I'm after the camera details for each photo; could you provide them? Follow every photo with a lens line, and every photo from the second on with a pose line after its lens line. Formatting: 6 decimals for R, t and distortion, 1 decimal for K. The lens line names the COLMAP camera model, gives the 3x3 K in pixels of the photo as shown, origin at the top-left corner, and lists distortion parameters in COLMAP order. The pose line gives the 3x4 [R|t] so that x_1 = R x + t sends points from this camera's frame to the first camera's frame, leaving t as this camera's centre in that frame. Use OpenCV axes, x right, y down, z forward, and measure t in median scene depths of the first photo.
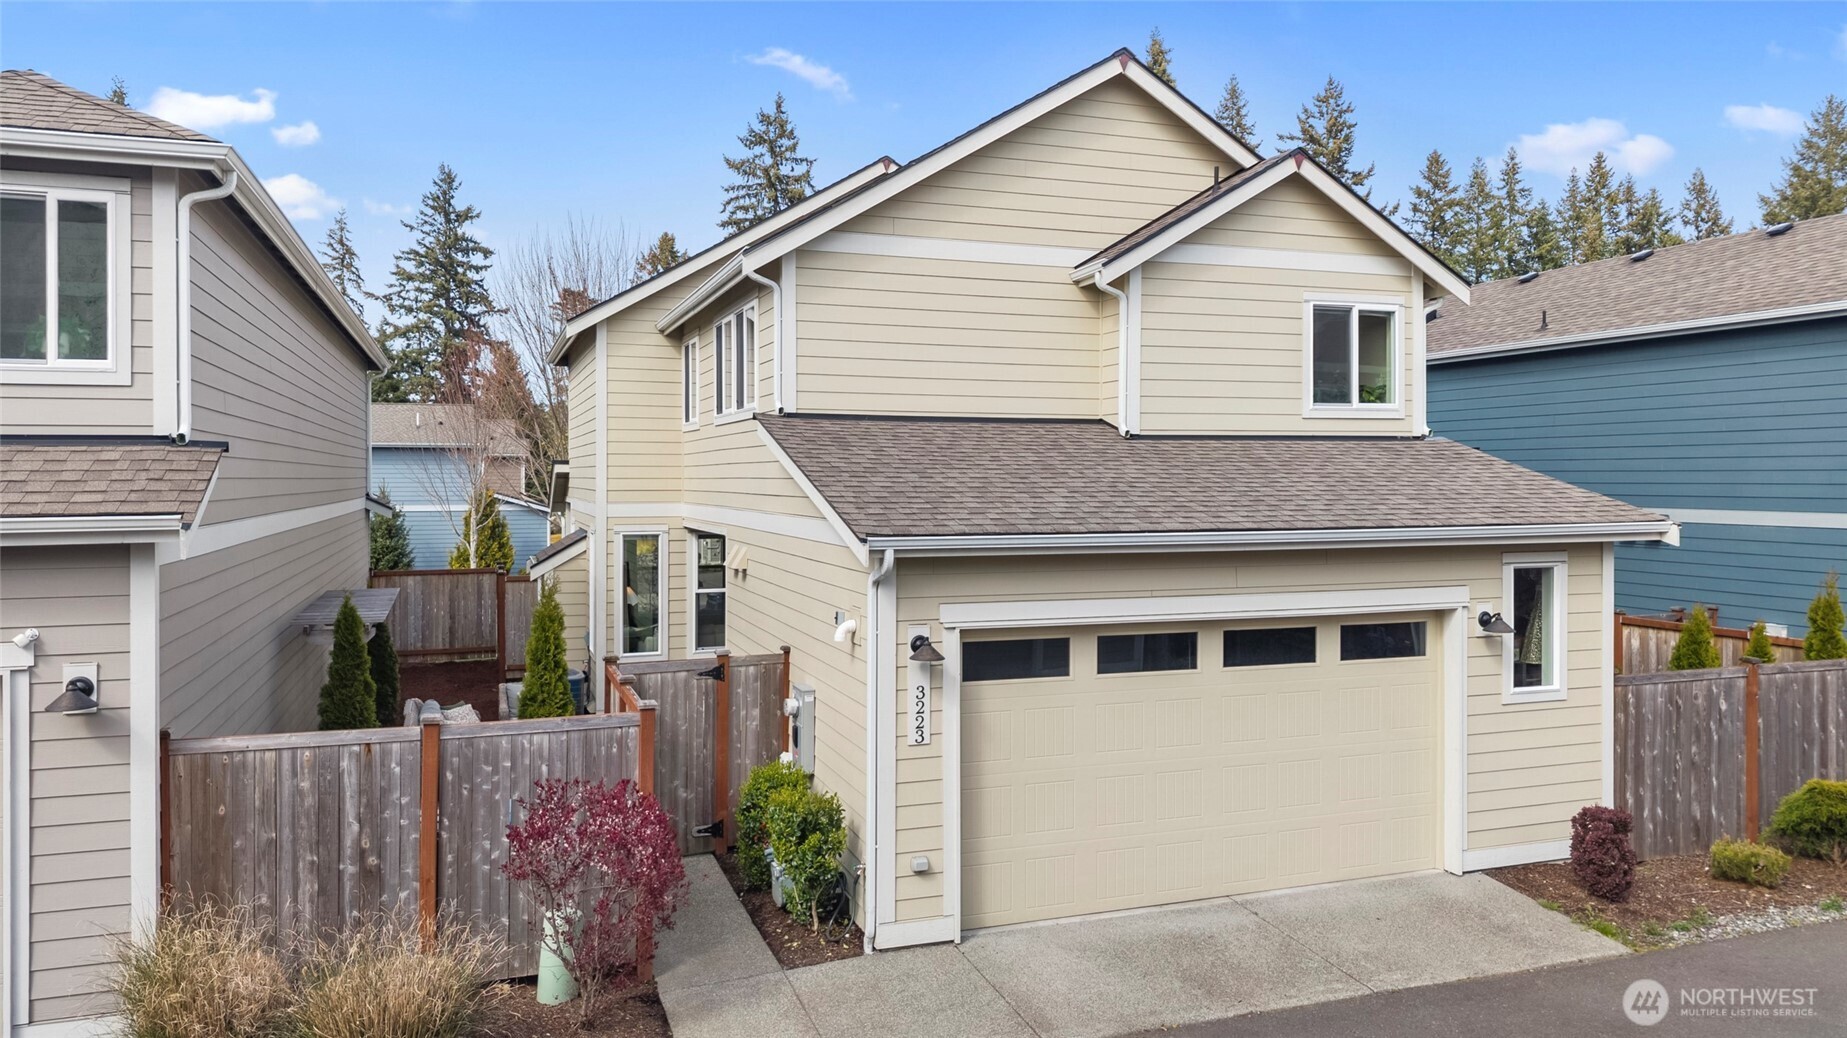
lens RADIAL K [[1265.0, 0, 925.2], [0, 1265.0, 475.9], [0, 0, 1]] dist [0.000249, 0.003595]
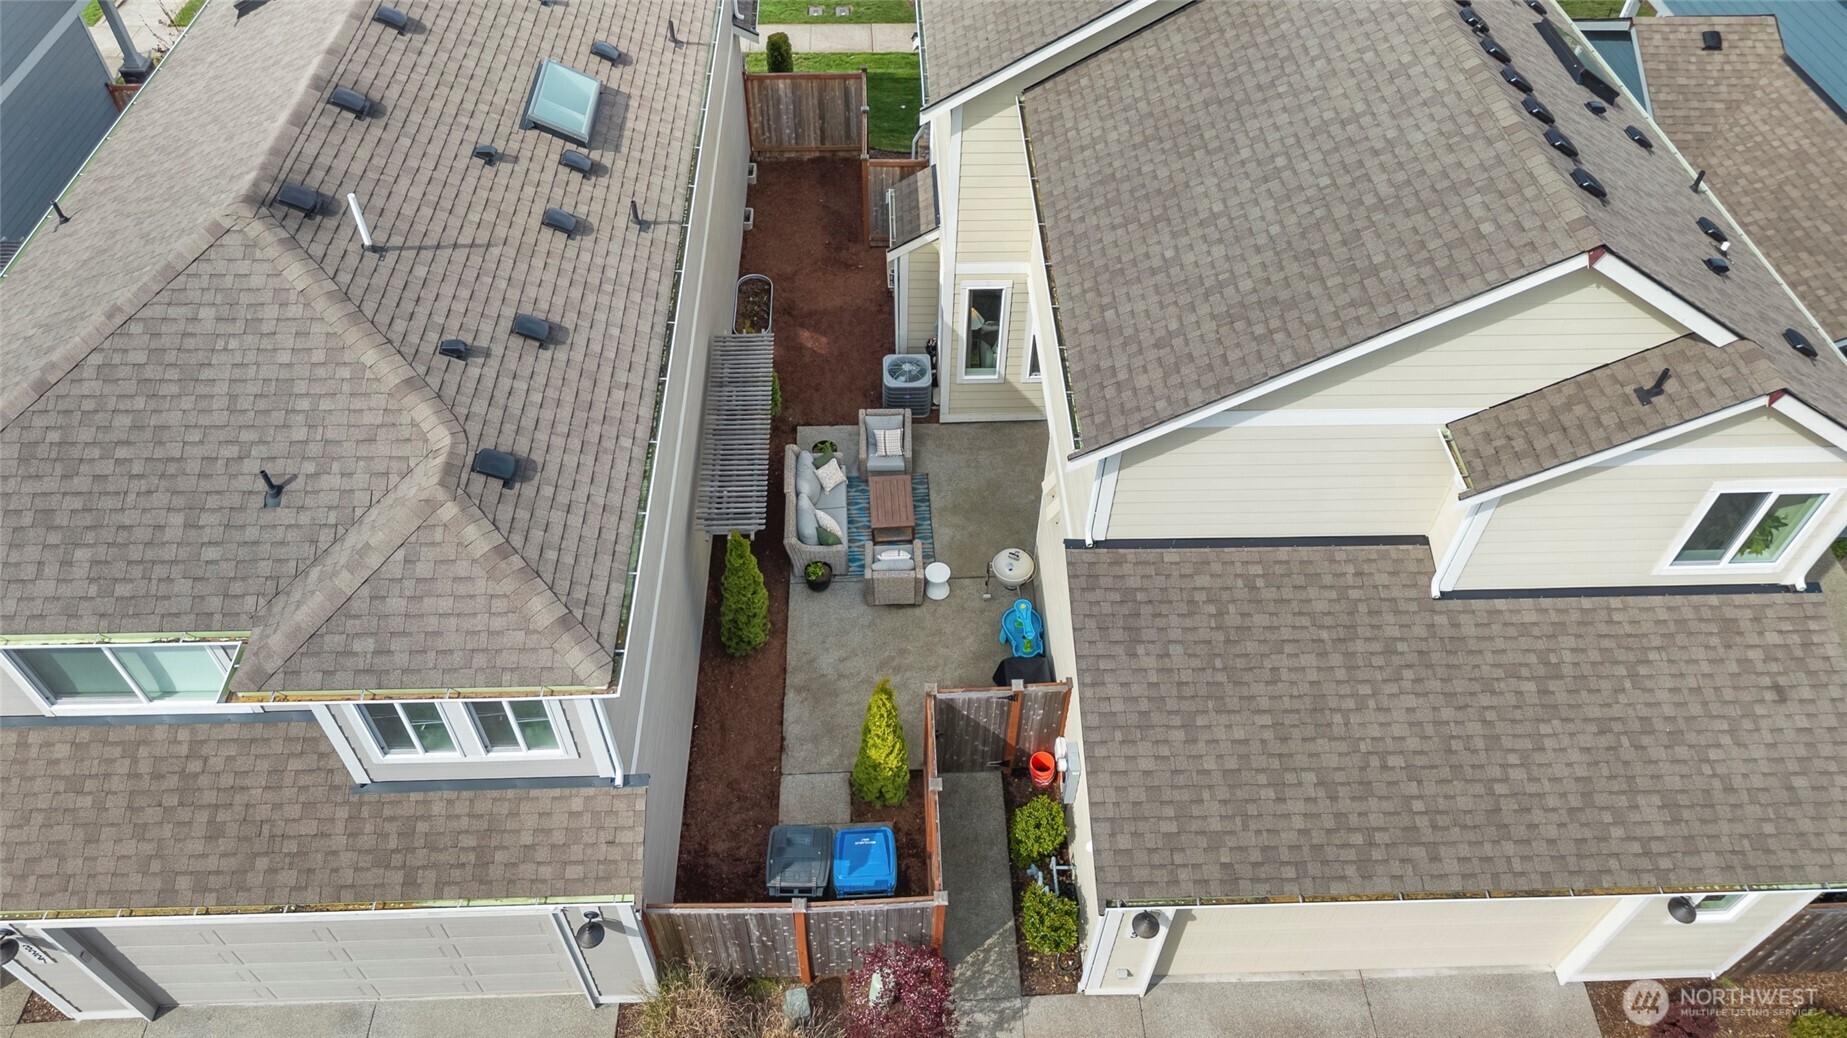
lens RADIAL K [[1247.7, 0, 919.7], [0, 1247.7, 524.7], [0, 0, 1]] dist [0.032888, -0.047596]
pose [[0.952485, 0.236633, -0.191774, -0.062669], [-0.017187, 0.670374, 0.741825, -0.957654], [0.304101, -0.703281, 0.642588, 0.328454]]
